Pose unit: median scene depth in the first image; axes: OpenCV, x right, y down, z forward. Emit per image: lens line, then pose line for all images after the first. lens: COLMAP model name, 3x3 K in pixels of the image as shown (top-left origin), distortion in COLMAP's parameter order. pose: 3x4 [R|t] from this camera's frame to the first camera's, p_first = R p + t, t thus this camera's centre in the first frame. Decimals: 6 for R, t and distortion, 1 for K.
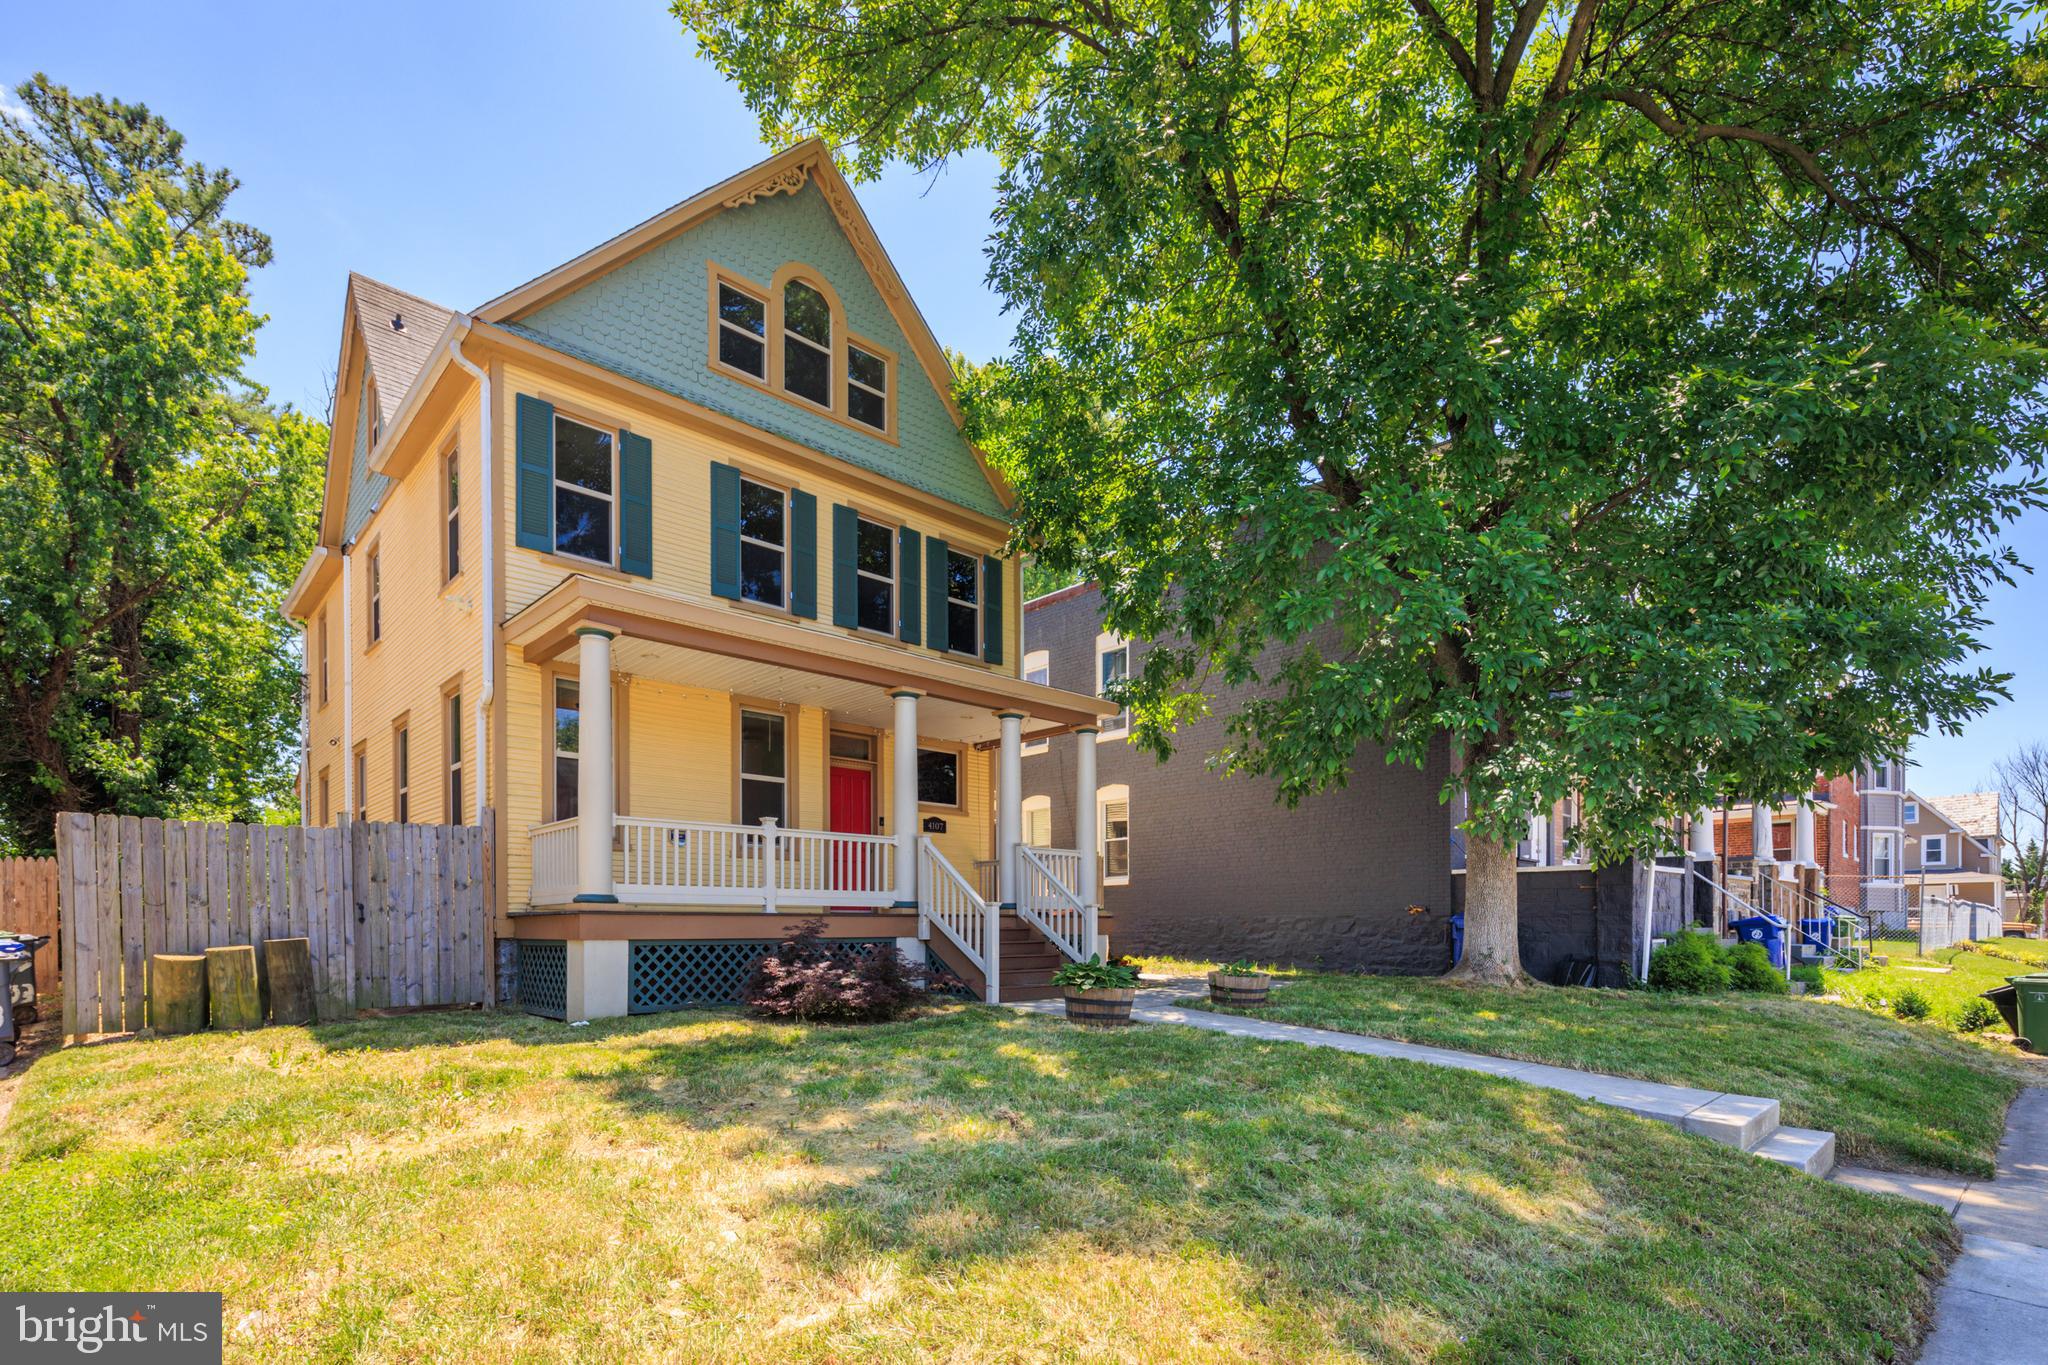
lens RADIAL K [[997.7, 0, 1016.8], [0, 997.7, 599.5], [0, 0, 1]] dist [0.001628, -0.000509]
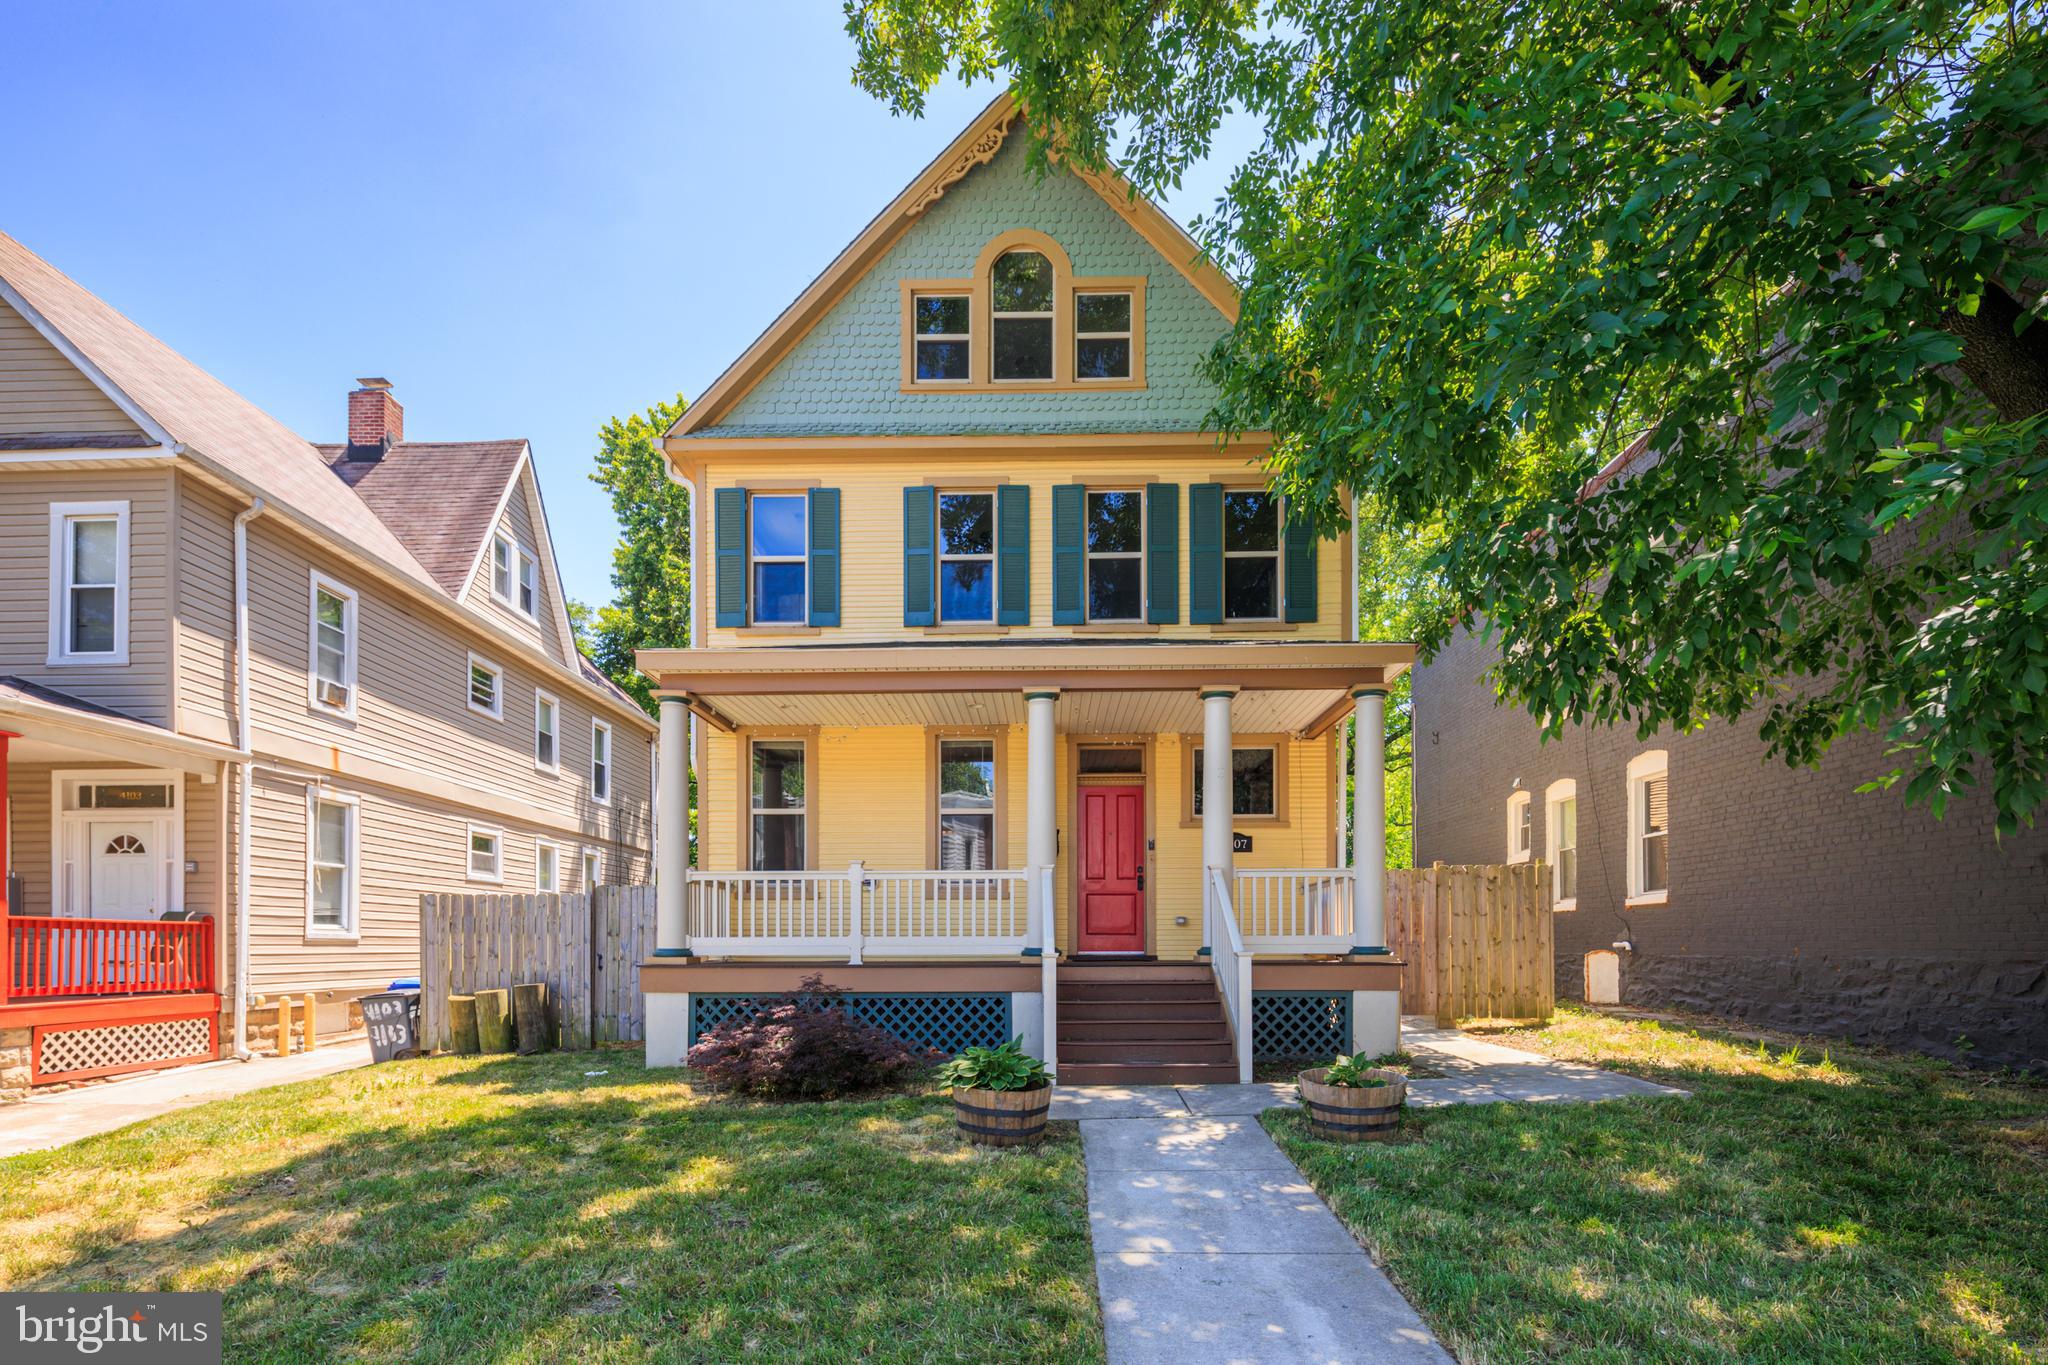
lens RADIAL K [[1005.8, 0, 1024.0], [0, 1005.8, 724.5], [0, 0, 1]] dist [-0.001232, -0.000256]
pose [[0.687686, -0.176678, -0.704182, 0.364160], [0.226191, 0.973801, -0.023432, 0.114846], [0.689874, -0.143166, 0.709632, 0.354560]]
